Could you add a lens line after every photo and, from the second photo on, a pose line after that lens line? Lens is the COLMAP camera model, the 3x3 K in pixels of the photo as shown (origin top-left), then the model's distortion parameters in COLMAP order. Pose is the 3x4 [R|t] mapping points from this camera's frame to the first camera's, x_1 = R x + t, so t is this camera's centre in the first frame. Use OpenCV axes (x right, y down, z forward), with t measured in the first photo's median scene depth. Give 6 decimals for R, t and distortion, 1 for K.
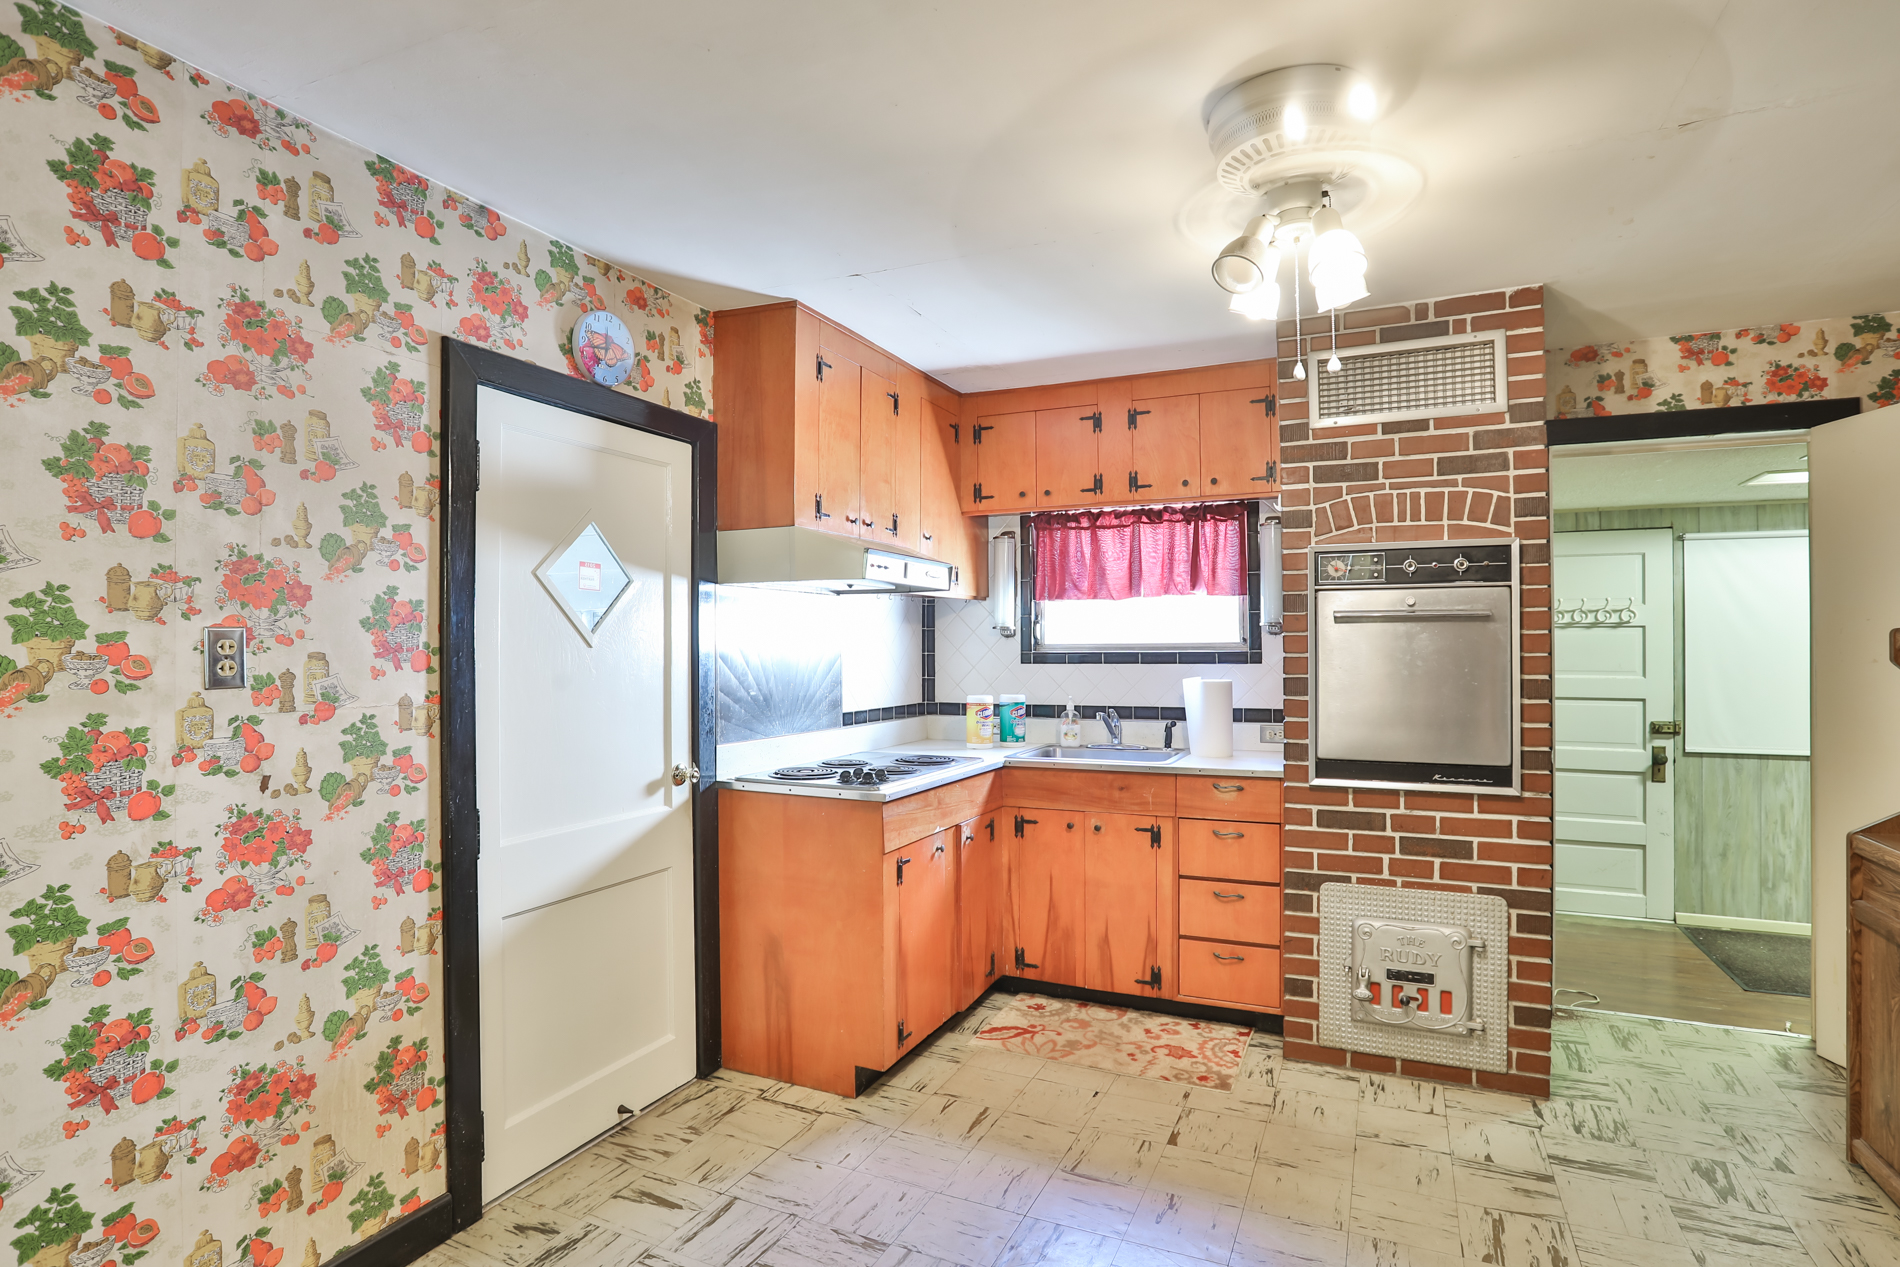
lens RADIAL K [[954.6, 0, 963.4], [0, 954.6, 630.3], [0, 0, 1]] dist [-0.050663, 0.019773]
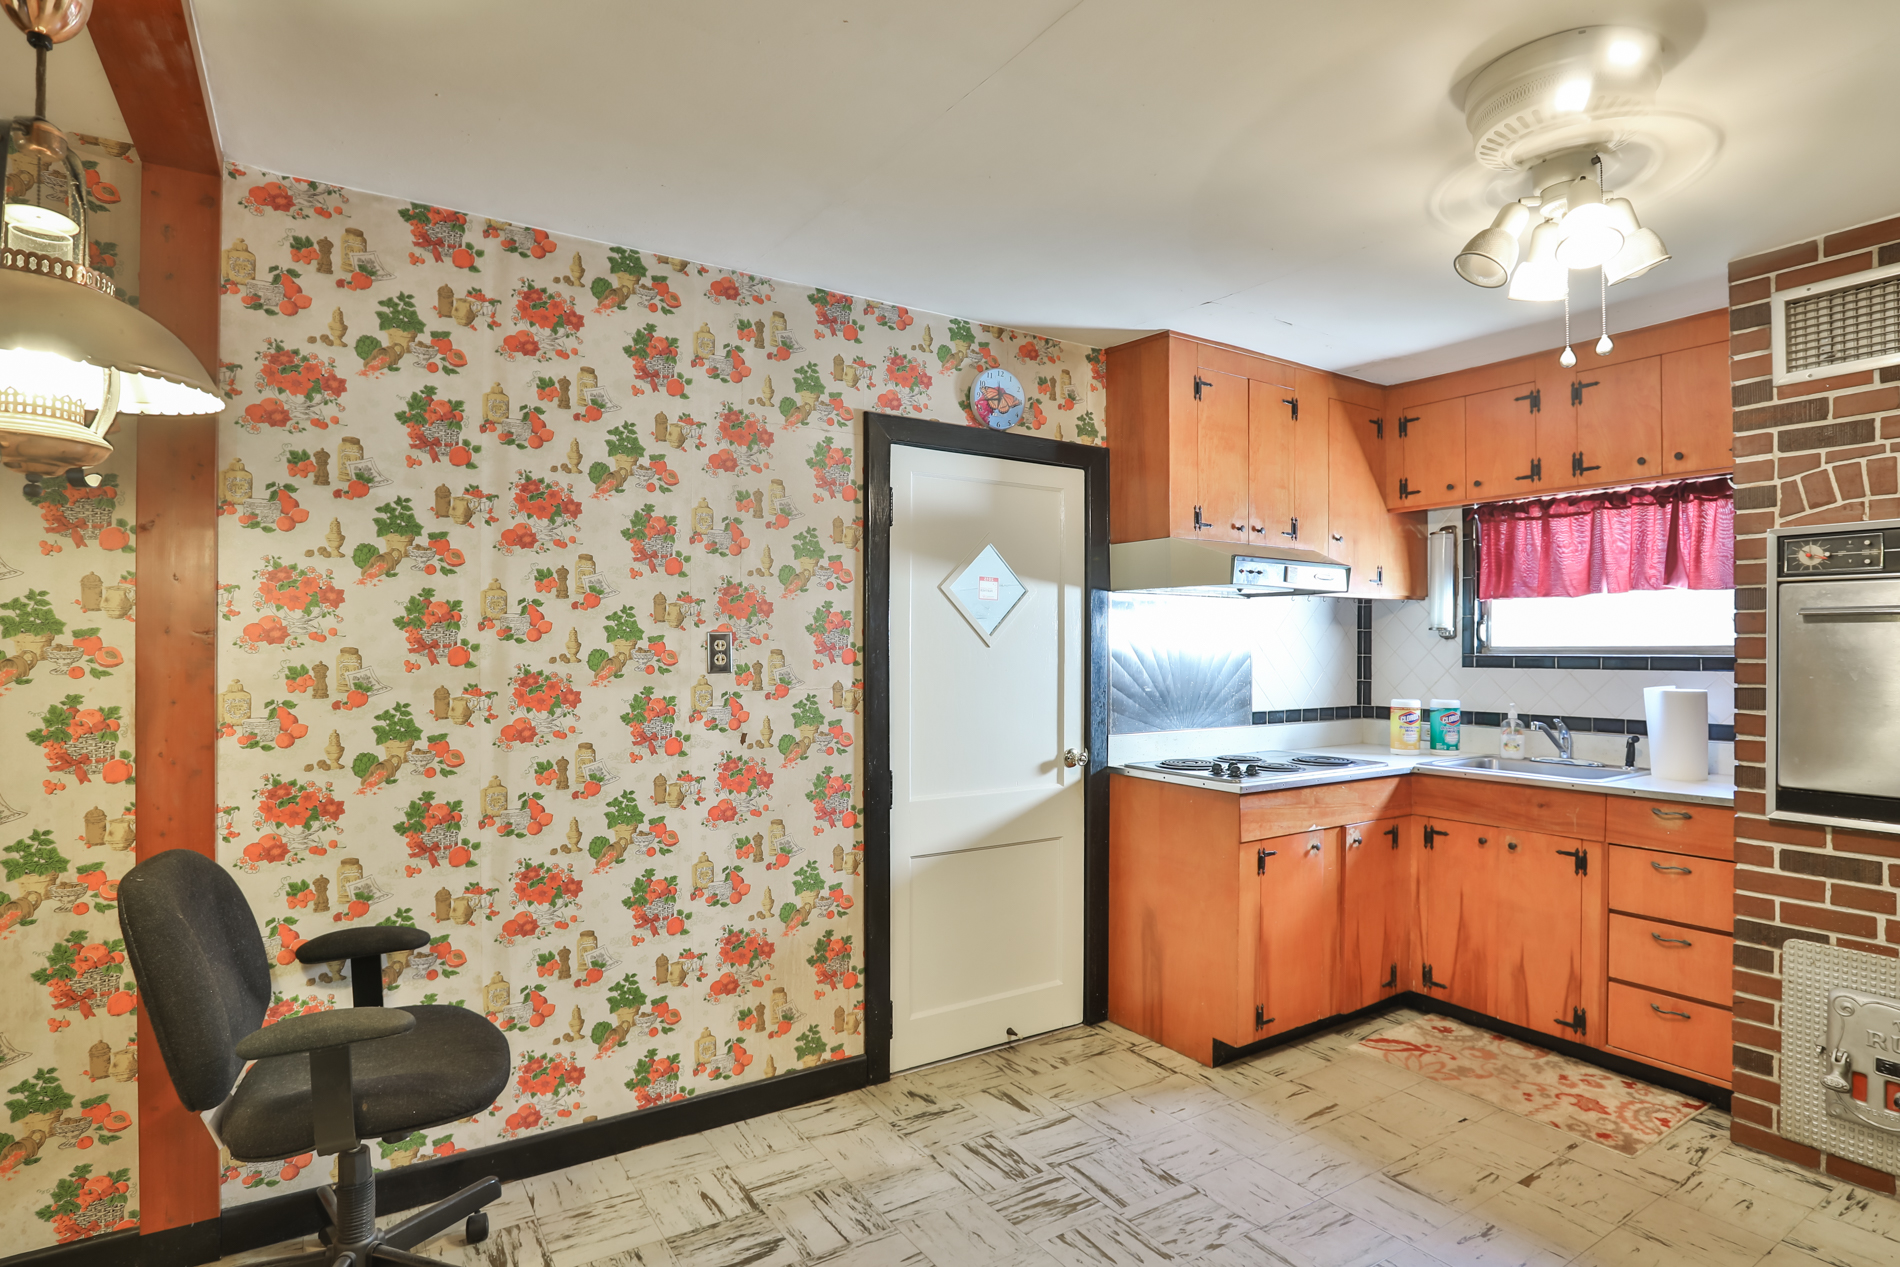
lens RADIAL K [[954.6, 0, 959.0], [0, 954.6, 638.3], [0, 0, 1]] dist [-0.050663, 0.019773]
pose [[0.855539, 0.000957, -0.517737, 0.204980], [0.002839, 0.999975, 0.006540, -0.001300], [0.517731, -0.007065, 0.855515, -0.068023]]
